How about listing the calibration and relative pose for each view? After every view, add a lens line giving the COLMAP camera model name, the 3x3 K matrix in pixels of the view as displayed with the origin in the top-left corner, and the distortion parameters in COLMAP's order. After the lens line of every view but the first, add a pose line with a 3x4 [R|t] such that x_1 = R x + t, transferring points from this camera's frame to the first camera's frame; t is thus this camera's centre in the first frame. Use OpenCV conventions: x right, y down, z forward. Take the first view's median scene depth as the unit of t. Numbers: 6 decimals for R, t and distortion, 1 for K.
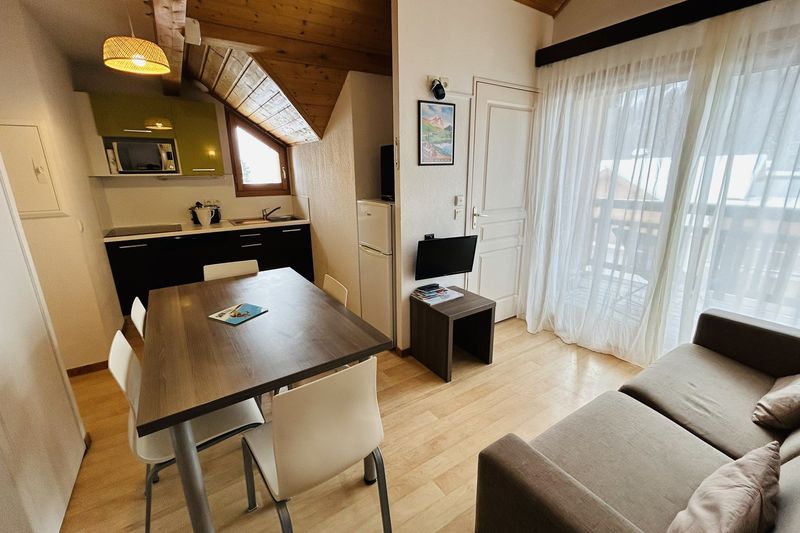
lens RADIAL K [[349.5, 0, 399.9], [0, 349.5, 265.6], [0, 0, 1]] dist [-0.000385, 0.002531]
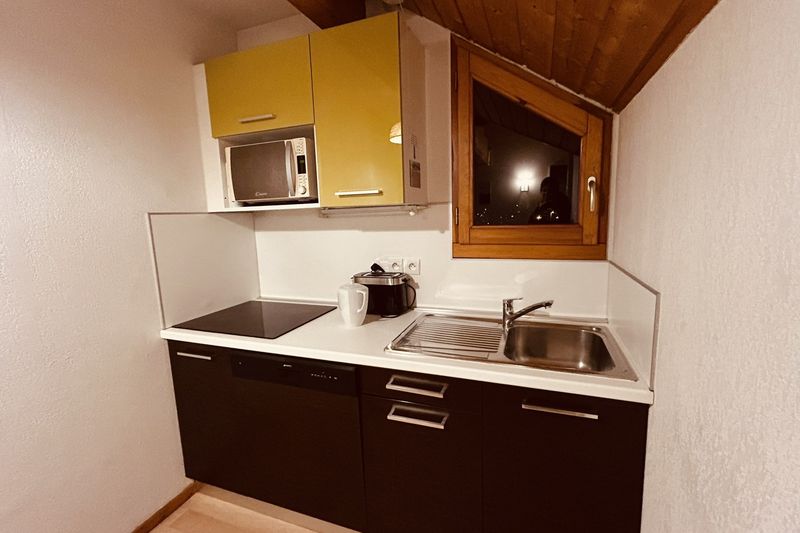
lens RADIAL K [[349.5, 0, 402.9], [0, 349.5, 265.2], [0, 0, 1]] dist [-0.000385, 0.002531]
pose [[0.588237, 0.108191, -0.801419, -0.265337], [-0.184495, 0.982830, -0.002737, -0.265551], [0.787362, 0.149468, 0.598098, 1.076346]]
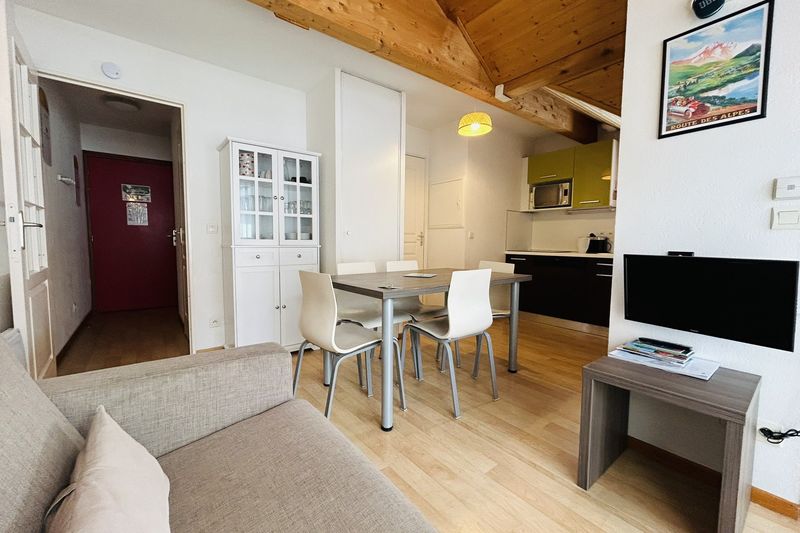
lens RADIAL K [[328.1, 0, 394.8], [0, 328.1, 265.1], [0, 0, 1]] dist [-0.002853, -0.000090]
pose [[0.071019, 0.083944, -0.993936, 0.569750], [-0.274245, 0.959694, 0.061457, 0.025845], [0.959034, 0.268218, 0.091178, 0.495483]]
